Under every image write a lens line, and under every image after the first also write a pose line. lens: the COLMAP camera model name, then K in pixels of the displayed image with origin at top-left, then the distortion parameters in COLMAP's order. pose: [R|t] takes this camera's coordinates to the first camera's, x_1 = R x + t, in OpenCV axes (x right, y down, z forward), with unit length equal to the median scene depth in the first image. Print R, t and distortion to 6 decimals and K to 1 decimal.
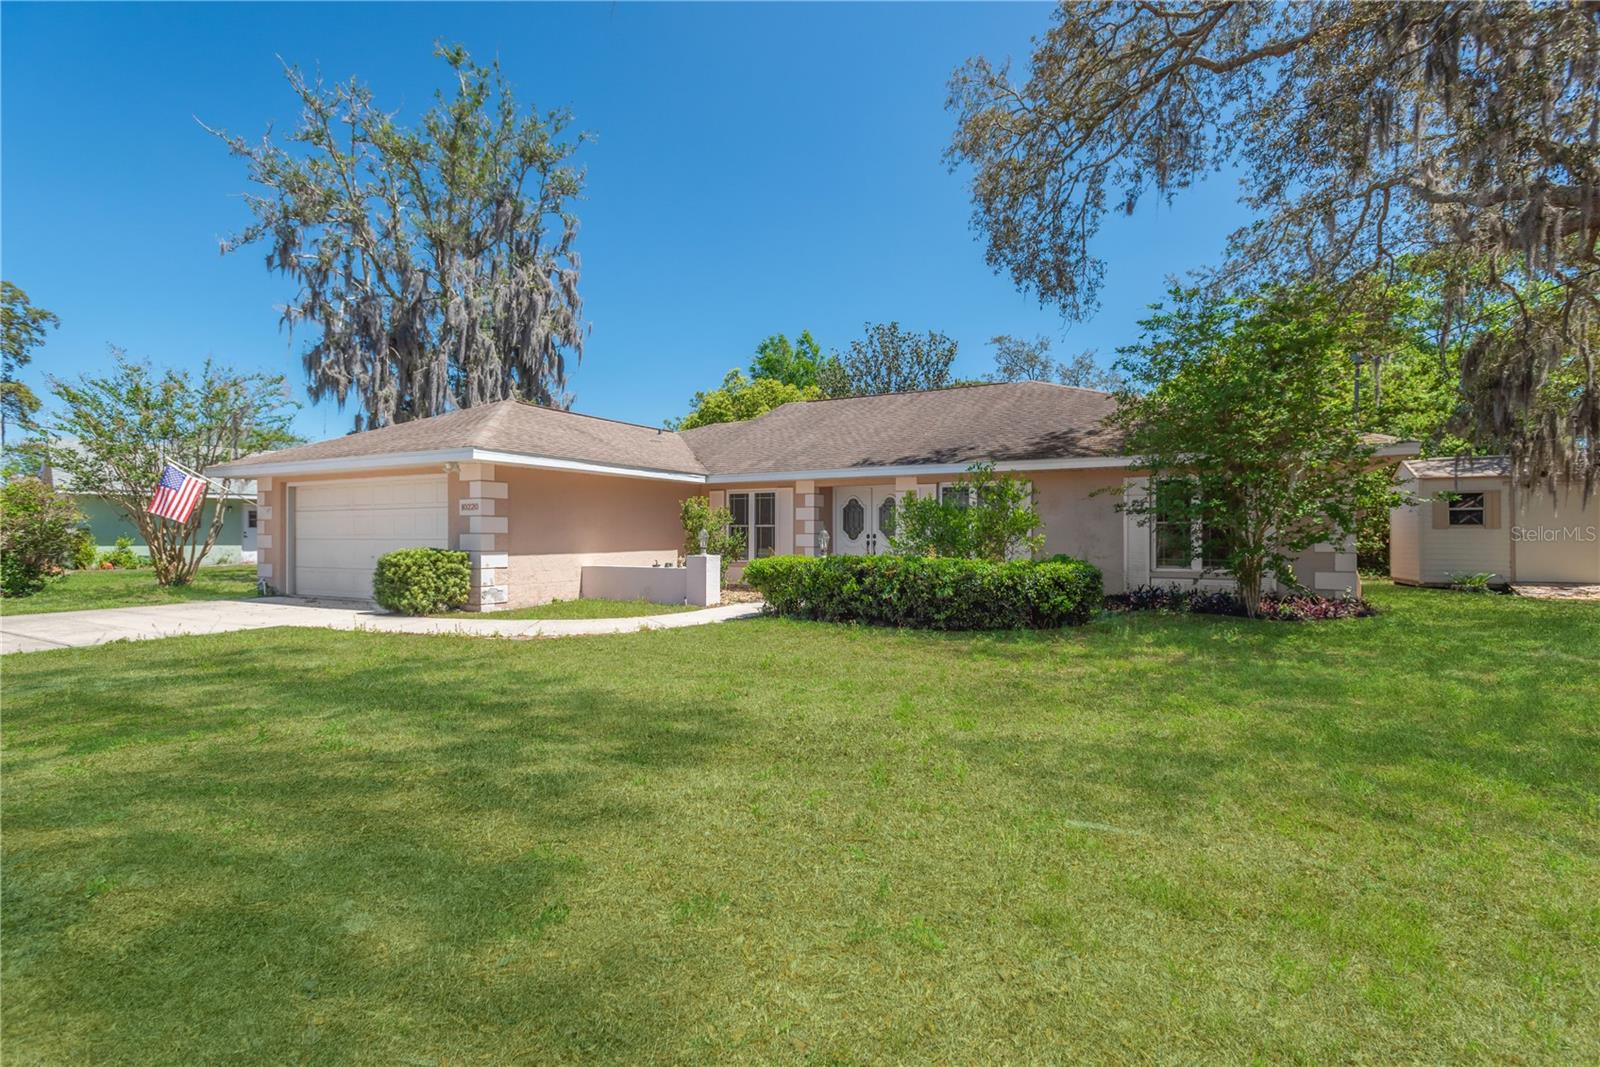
lens RADIAL K [[751.2, 0, 805.1], [0, 751.2, 530.6], [0, 0, 1]] dist [0.000649, 0.000460]
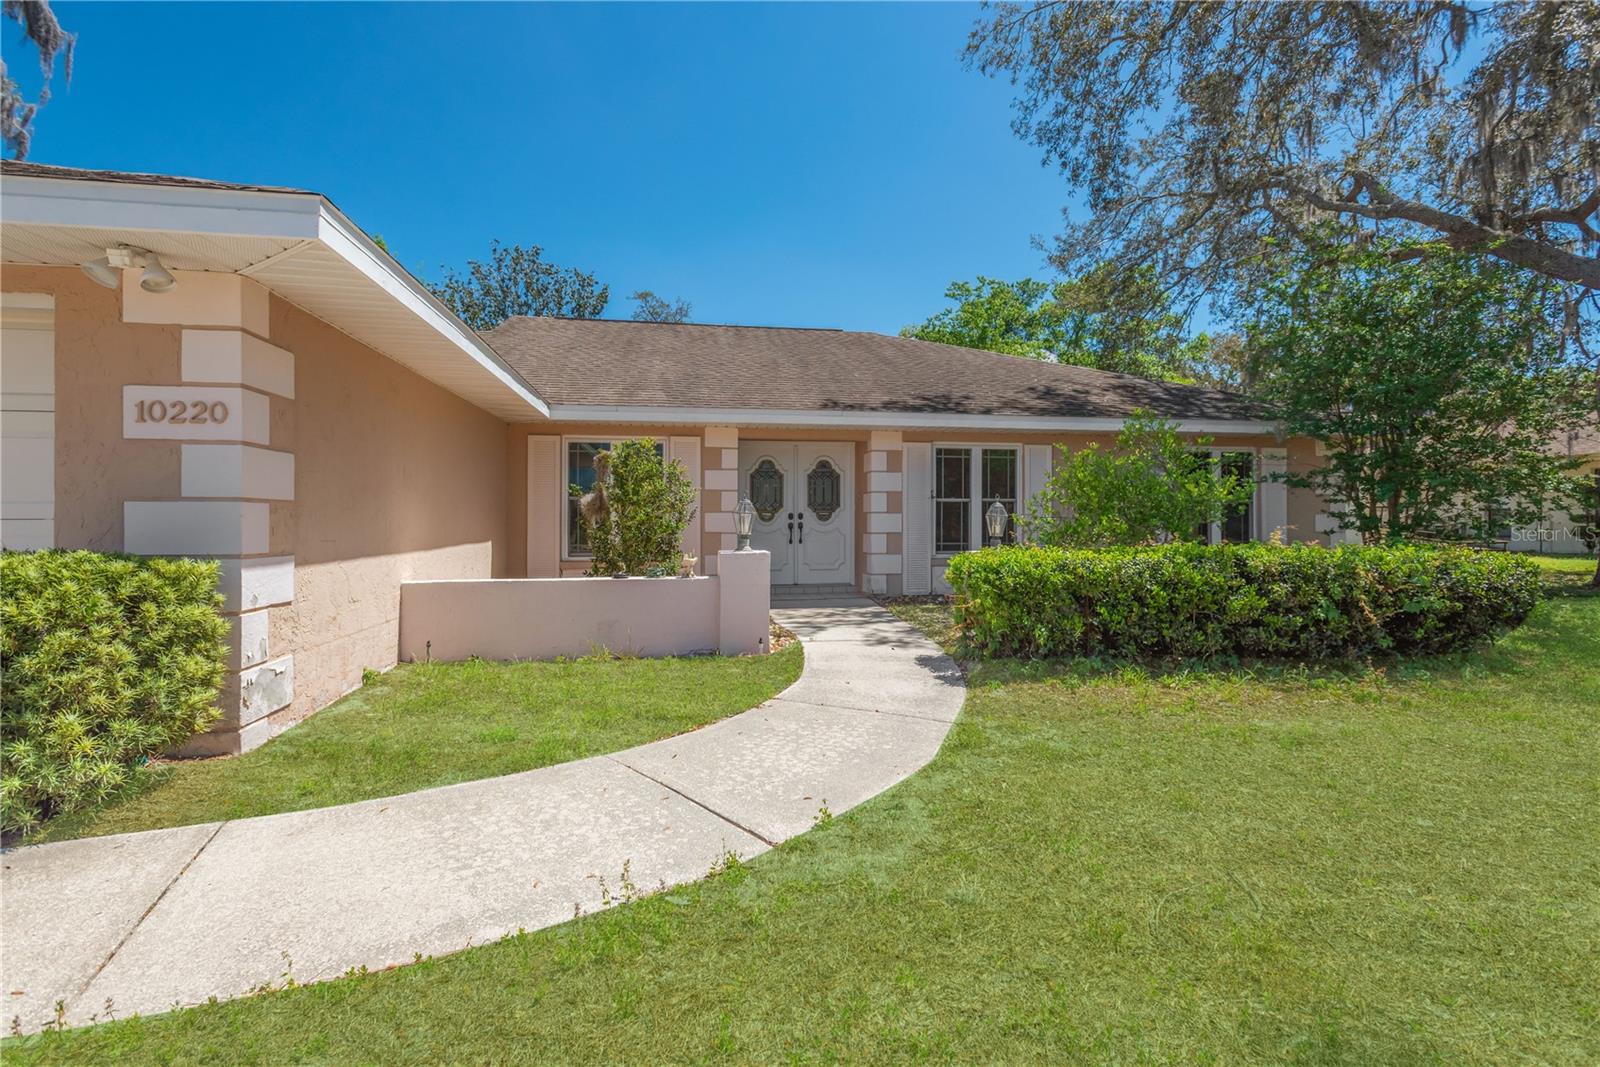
lens RADIAL K [[751.2, 0, 799.0], [0, 751.2, 520.7], [0, 0, 1]] dist [0.000649, 0.000460]
pose [[0.794184, -0.001504, 0.607675, -0.365074], [-0.003463, 0.999970, 0.007000, 0.007973], [-0.607667, -0.007664, 0.794155, 0.509638]]
